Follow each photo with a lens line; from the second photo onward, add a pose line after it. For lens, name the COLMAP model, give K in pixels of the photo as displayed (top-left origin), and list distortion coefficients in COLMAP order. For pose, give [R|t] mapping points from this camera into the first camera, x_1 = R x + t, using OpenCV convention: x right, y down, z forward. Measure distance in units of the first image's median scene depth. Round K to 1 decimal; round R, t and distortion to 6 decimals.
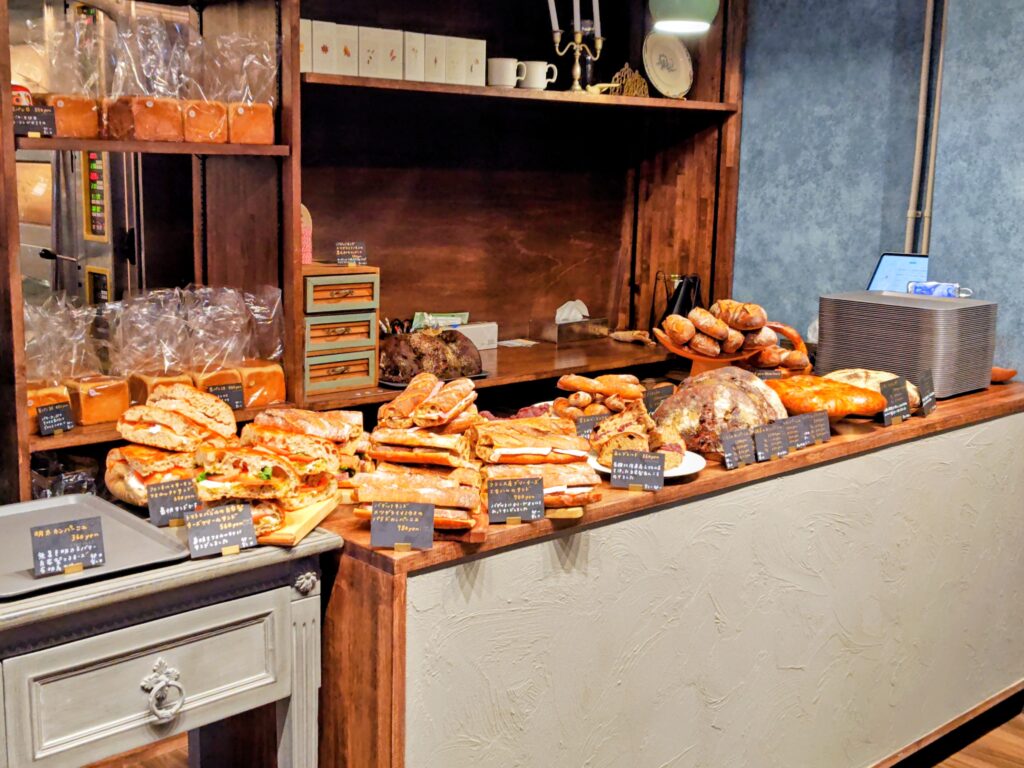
lens RADIAL K [[1189.4, 0, 512.0], [0, 1189.4, 384.0], [0, 0, 1]] dist [0.024394, -0.013502]
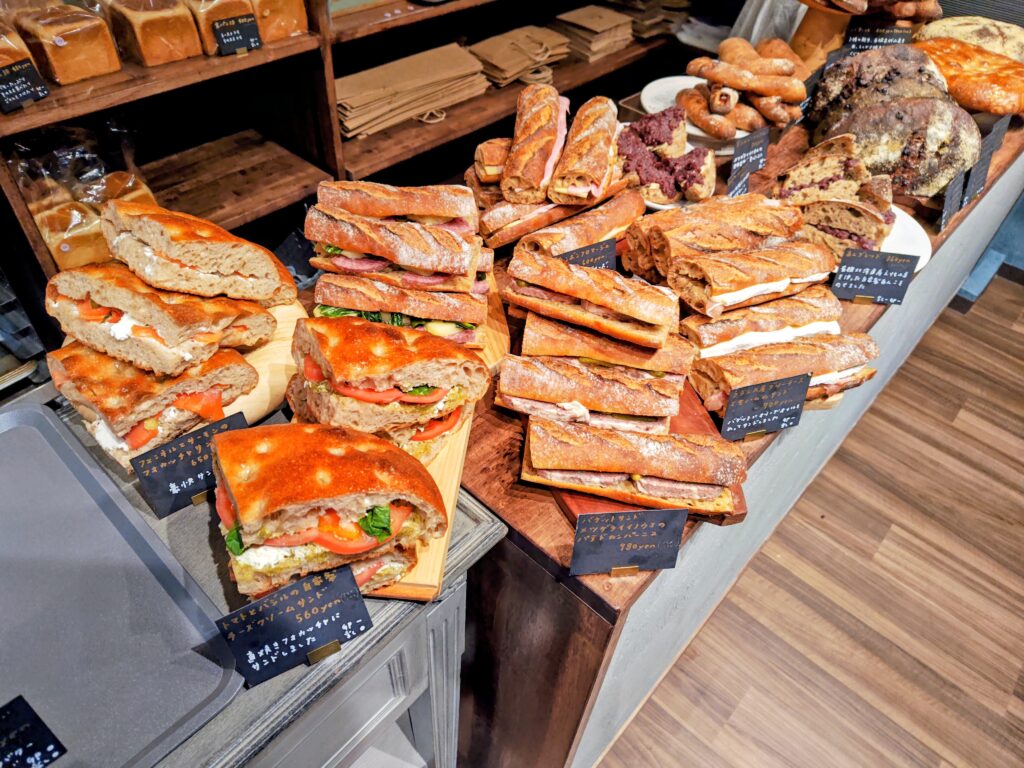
lens RADIAL K [[692.7, 0, 516.9], [0, 692.7, 350.3], [0, 0, 1]] dist [0.036127, -0.042833]
pose [[0.994855, -0.030321, 0.096664, -0.129277], [-0.027951, 0.834971, 0.549584, -0.099843], [-0.097375, -0.549458, 0.829828, 0.589215]]
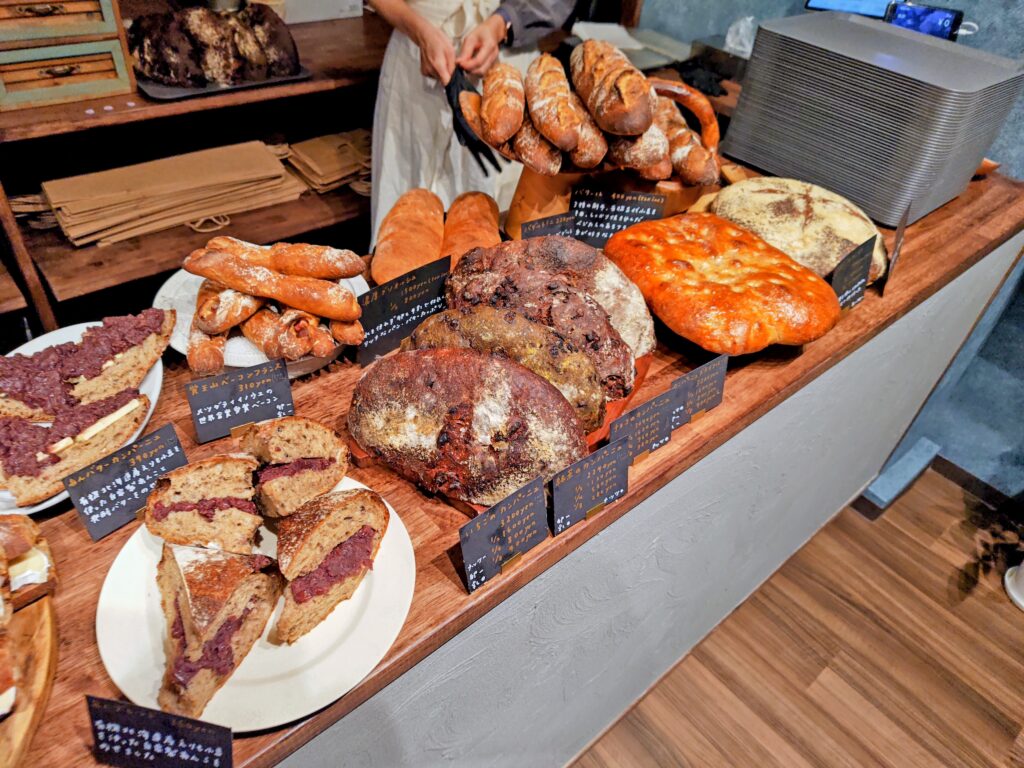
lens RADIAL K [[697.5, 0, 512.1], [0, 697.5, 362.7], [0, 0, 1]] dist [0.004723, 0.002648]
pose [[0.996758, 0.075898, 0.026687, 0.175375], [-0.079172, 0.866390, 0.493052, -0.123523], [0.014300, -0.493566, 0.869591, 0.786662]]
